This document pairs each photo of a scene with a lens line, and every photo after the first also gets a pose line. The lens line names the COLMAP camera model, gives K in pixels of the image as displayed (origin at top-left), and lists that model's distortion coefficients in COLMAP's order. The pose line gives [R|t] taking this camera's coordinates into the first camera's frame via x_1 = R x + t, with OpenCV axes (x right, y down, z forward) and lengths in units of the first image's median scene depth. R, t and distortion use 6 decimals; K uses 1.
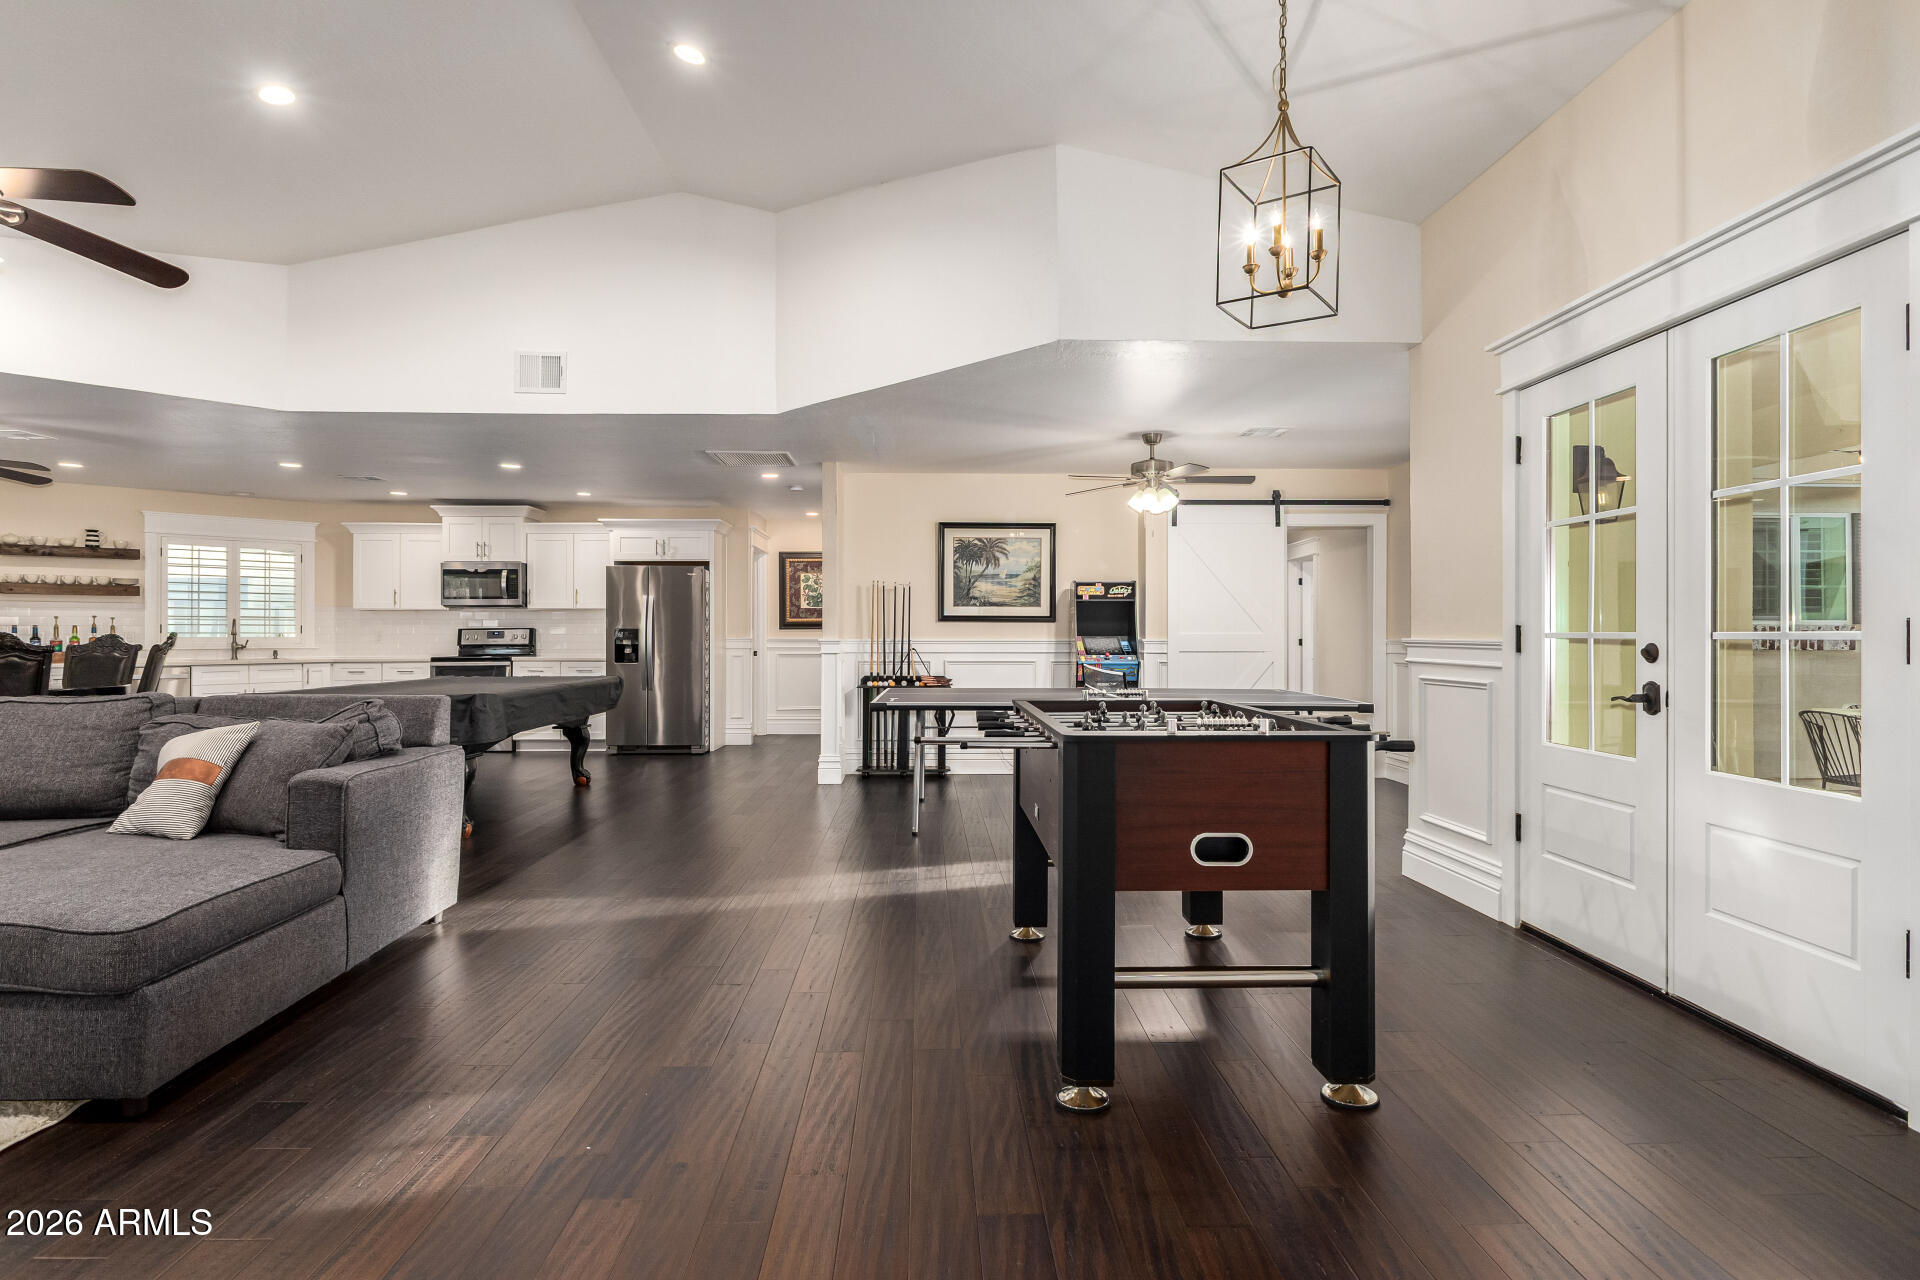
lens RADIAL K [[1029.5, 0, 956.3], [0, 1029.5, 634.6], [0, 0, 1]] dist [0.000446, -0.001590]
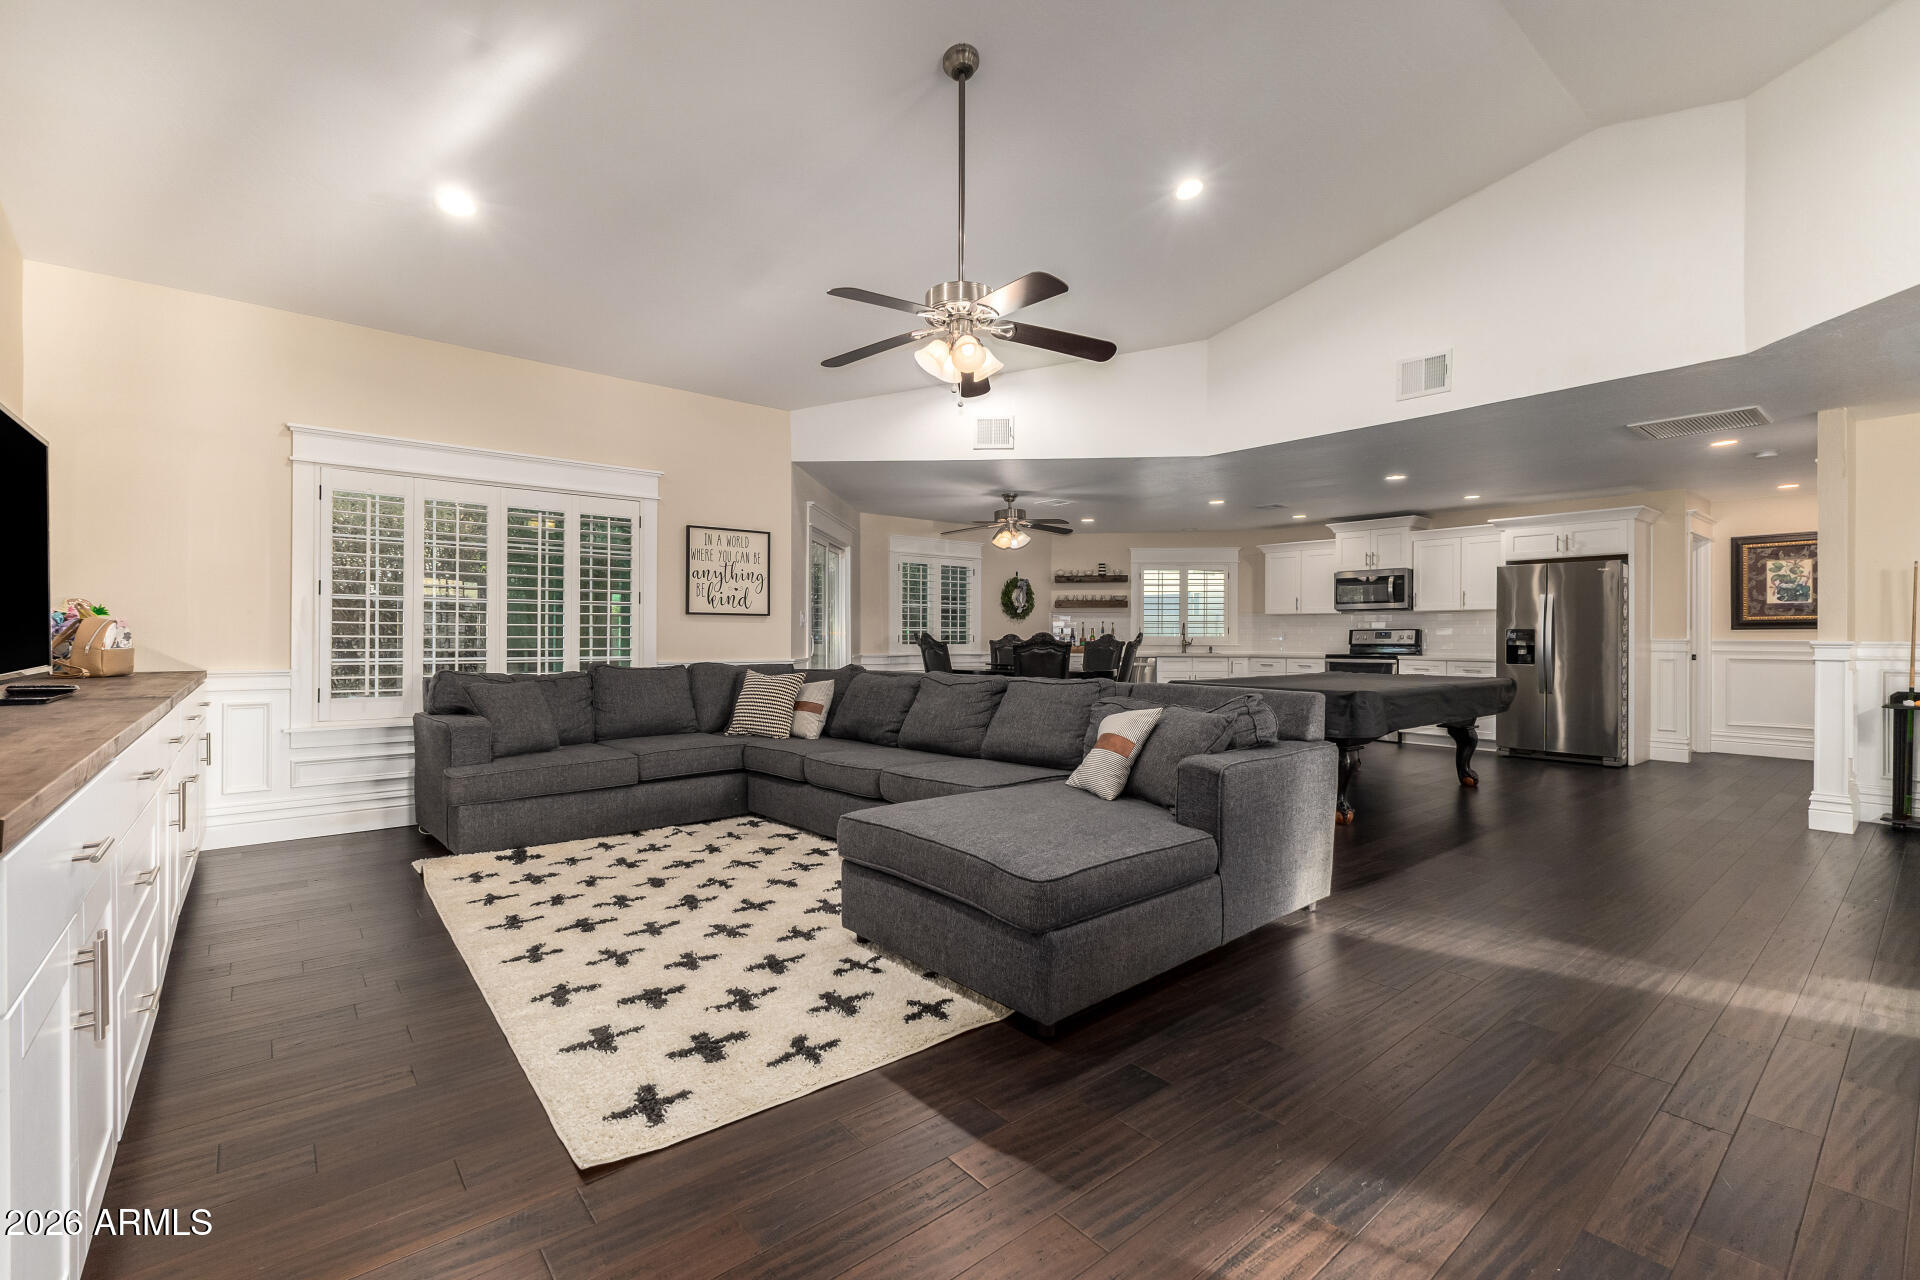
lens RADIAL K [[835.1, 0, 945.8], [0, 835.1, 633.7], [0, 0, 1]] dist [0.009012, -0.002236]
pose [[0.613759, 0.000841, -0.789493, -0.034216], [-0.002219, 0.999997, -0.000660, 0.000290], [0.789490, 0.002157, 0.613759, 0.102306]]
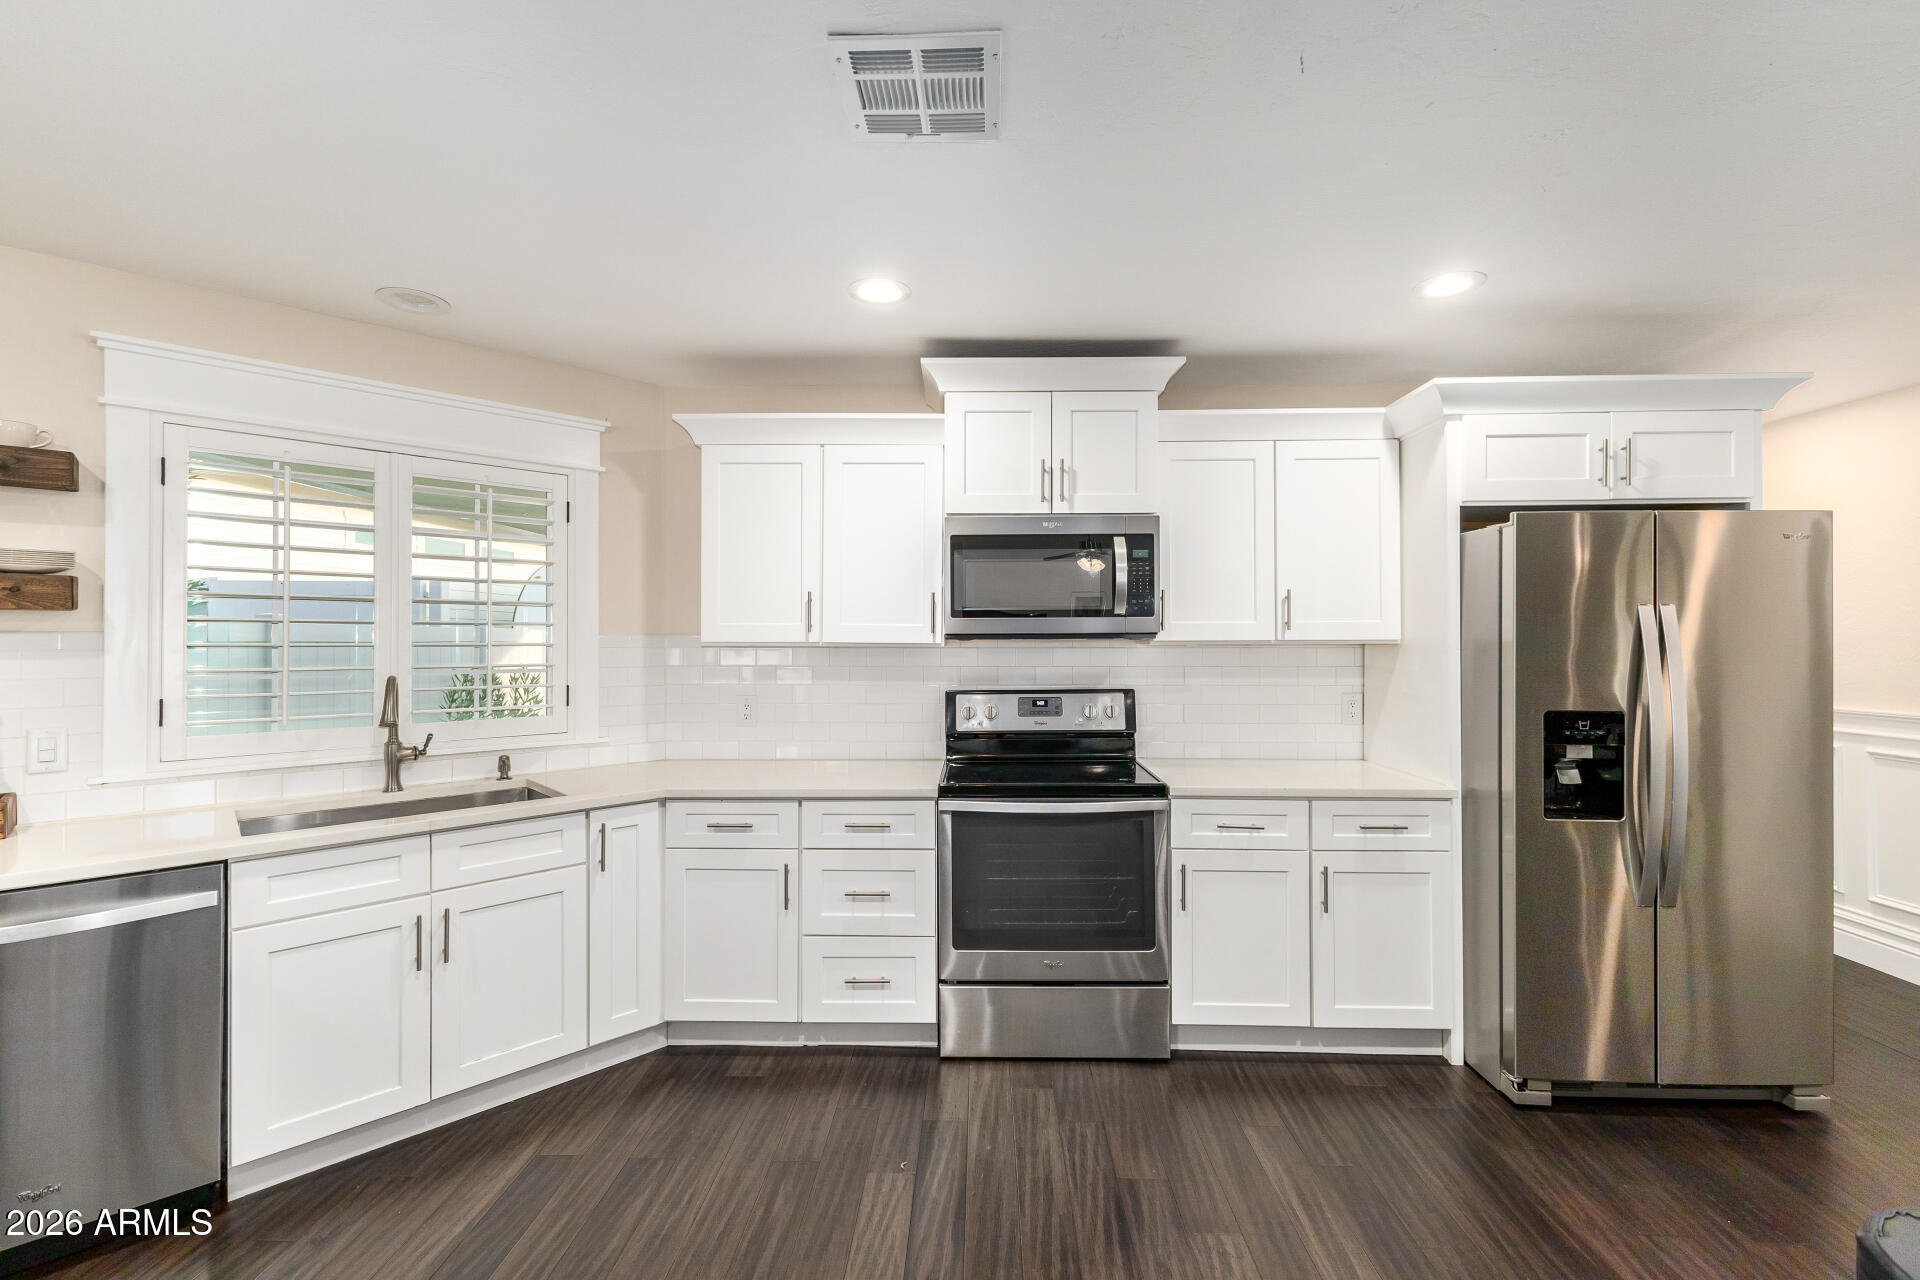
lens RADIAL K [[835.1, 0, 965.0], [0, 835.1, 635.9], [0, 0, 1]] dist [0.009012, -0.002236]
pose [[0.998651, -0.000147, -0.051929, -0.640710], [-0.000025, 0.999995, -0.003311, -0.035810], [0.051930, 0.003307, 0.998645, 0.943648]]
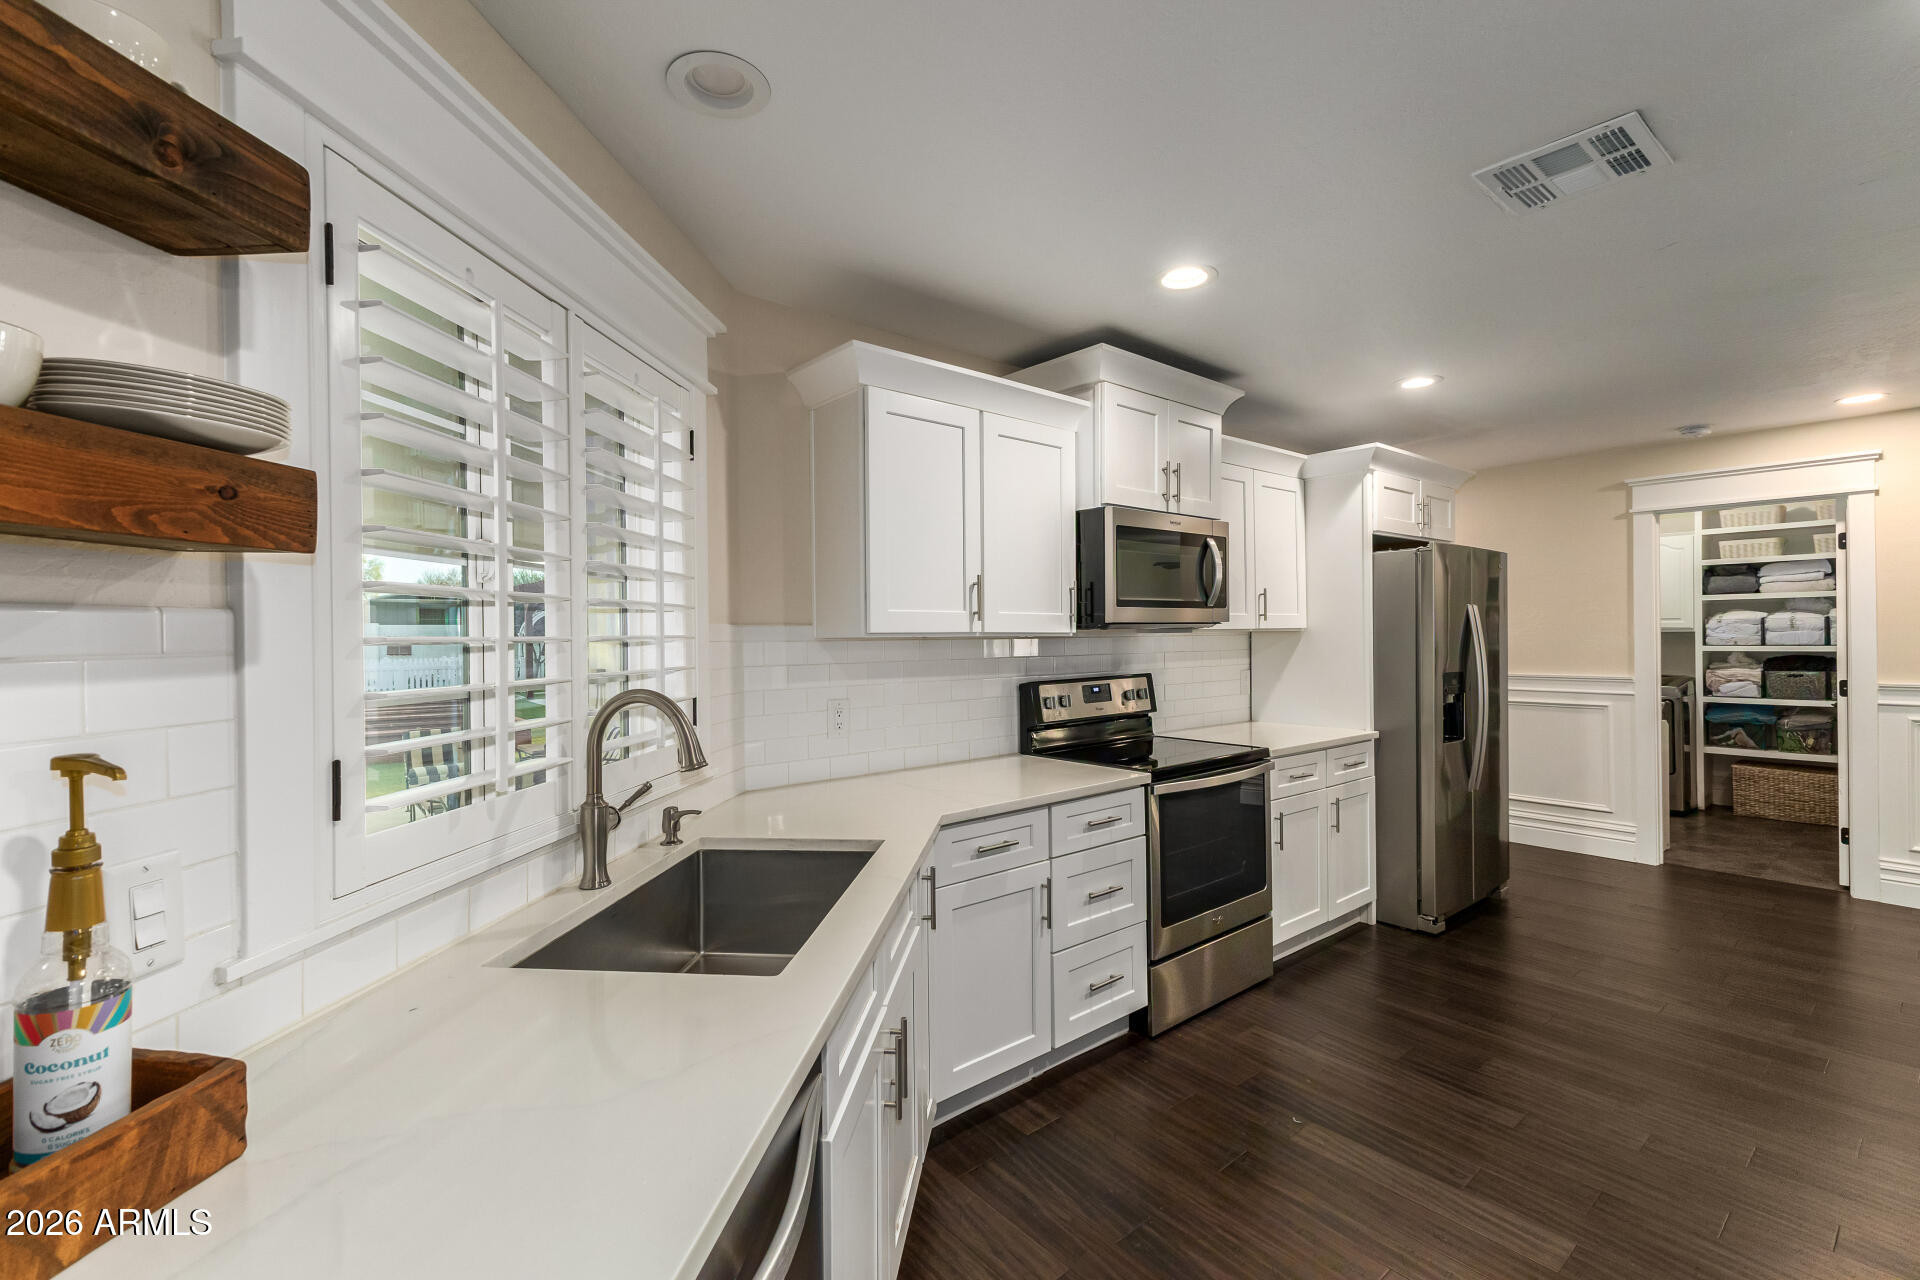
lens RADIAL K [[835.1, 0, 962.4], [0, 835.1, 636.9], [0, 0, 1]] dist [0.009012, -0.002236]
pose [[0.785432, -0.008653, 0.618888, -0.973496], [0.006282, 0.999962, 0.006008, -0.034290], [-0.618916, -0.000830, 0.785457, 1.070111]]
